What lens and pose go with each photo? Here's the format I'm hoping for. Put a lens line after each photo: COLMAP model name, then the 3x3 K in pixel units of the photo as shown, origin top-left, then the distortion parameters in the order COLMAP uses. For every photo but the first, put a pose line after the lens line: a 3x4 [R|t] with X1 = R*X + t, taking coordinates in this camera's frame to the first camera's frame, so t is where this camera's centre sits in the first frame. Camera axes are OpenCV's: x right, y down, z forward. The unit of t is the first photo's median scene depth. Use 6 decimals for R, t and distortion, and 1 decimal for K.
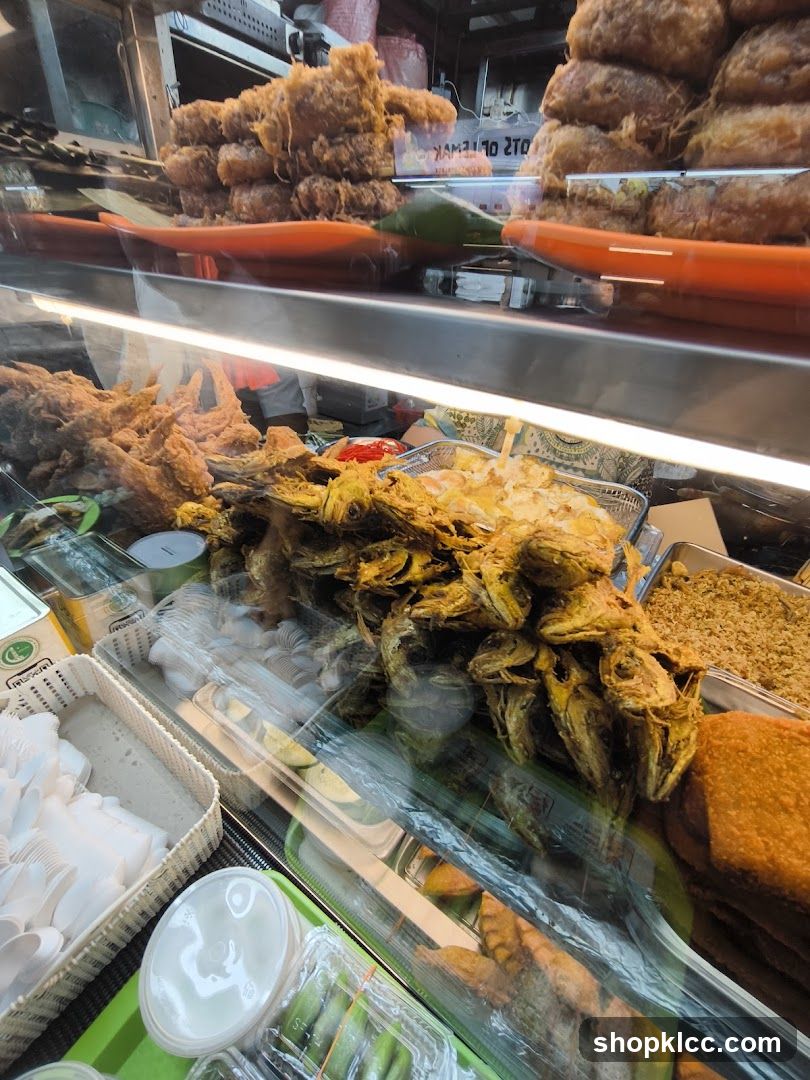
lens RADIAL K [[446.9, 0, 405.0], [0, 446.9, 540.0], [0, 0, 1]] dist [-0.000651, -0.000111]
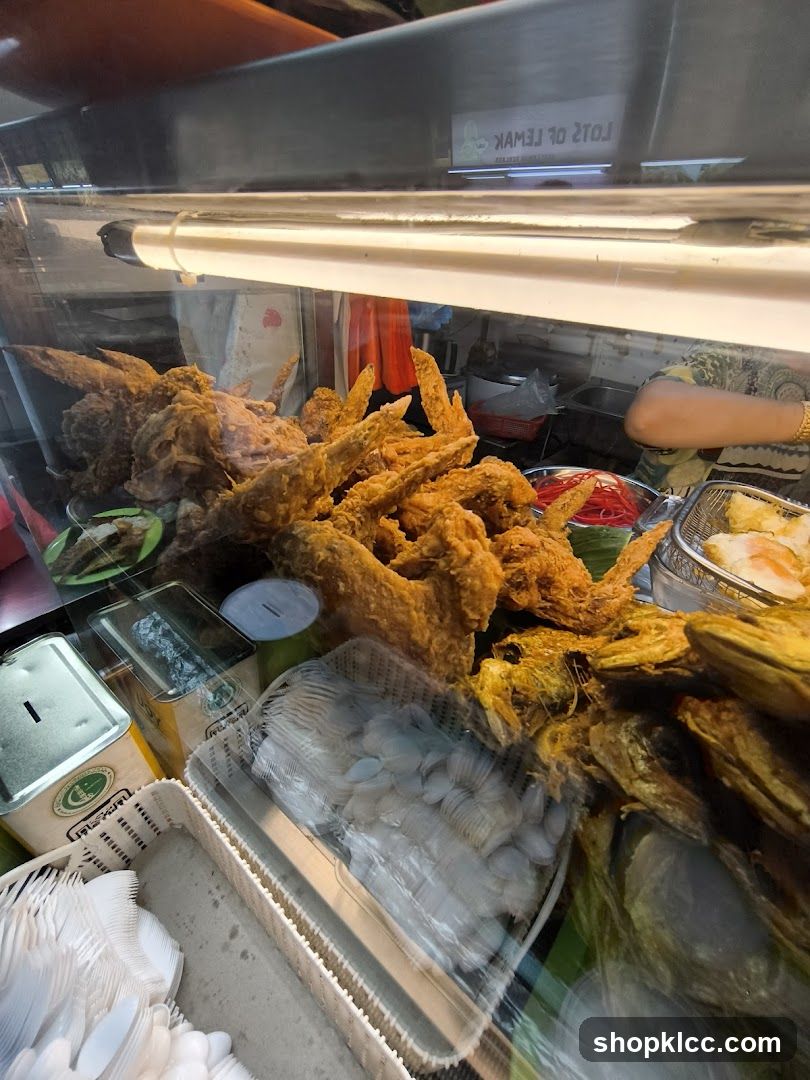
lens RADIAL K [[446.9, 0, 405.0], [0, 446.9, 540.0], [0, 0, 1]] dist [-0.000651, -0.000111]
pose [[0.997497, 0.034157, -0.061908, -0.338553], [-0.034135, 0.999416, 0.001420, -0.126735], [0.061920, 0.000697, 0.998081, 0.340470]]
